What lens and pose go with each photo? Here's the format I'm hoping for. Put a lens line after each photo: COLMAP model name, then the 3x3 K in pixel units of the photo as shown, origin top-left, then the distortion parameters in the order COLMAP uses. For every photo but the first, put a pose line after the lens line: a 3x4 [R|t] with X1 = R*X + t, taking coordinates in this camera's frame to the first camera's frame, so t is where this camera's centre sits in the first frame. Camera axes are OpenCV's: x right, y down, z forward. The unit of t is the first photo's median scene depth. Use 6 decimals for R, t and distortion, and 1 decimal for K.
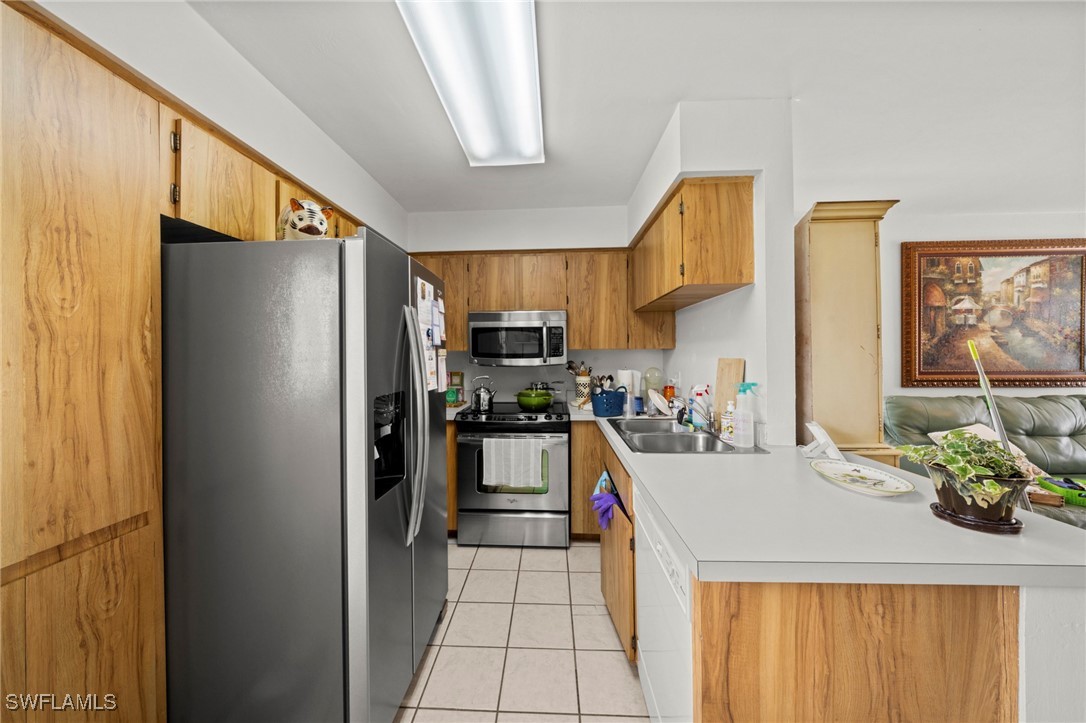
lens RADIAL K [[370.8, 0, 534.5], [0, 370.8, 351.8], [0, 0, 1]] dist [-0.001176, -0.000140]
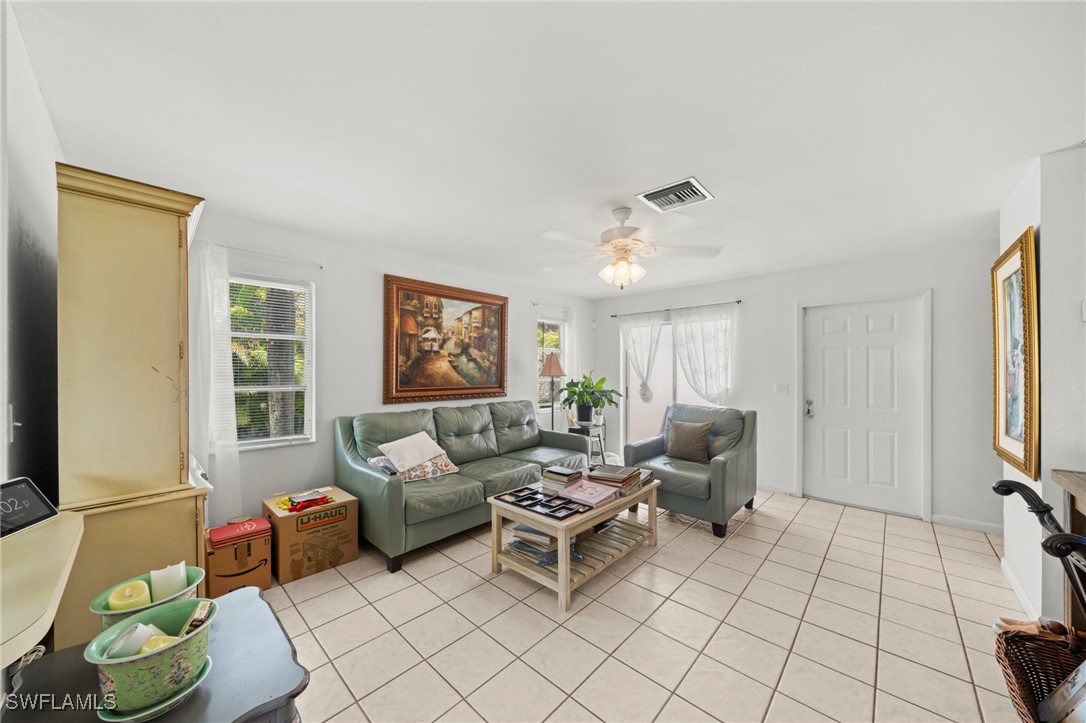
lens RADIAL K [[375.4, 0, 538.0], [0, 375.4, 368.1], [0, 0, 1]] dist [-0.000286, -0.000061]
pose [[0.653390, 0.011789, 0.756930, 0.467197], [-0.007353, 0.999930, -0.009227, -0.006590], [-0.756986, 0.000463, 0.653431, -0.090436]]
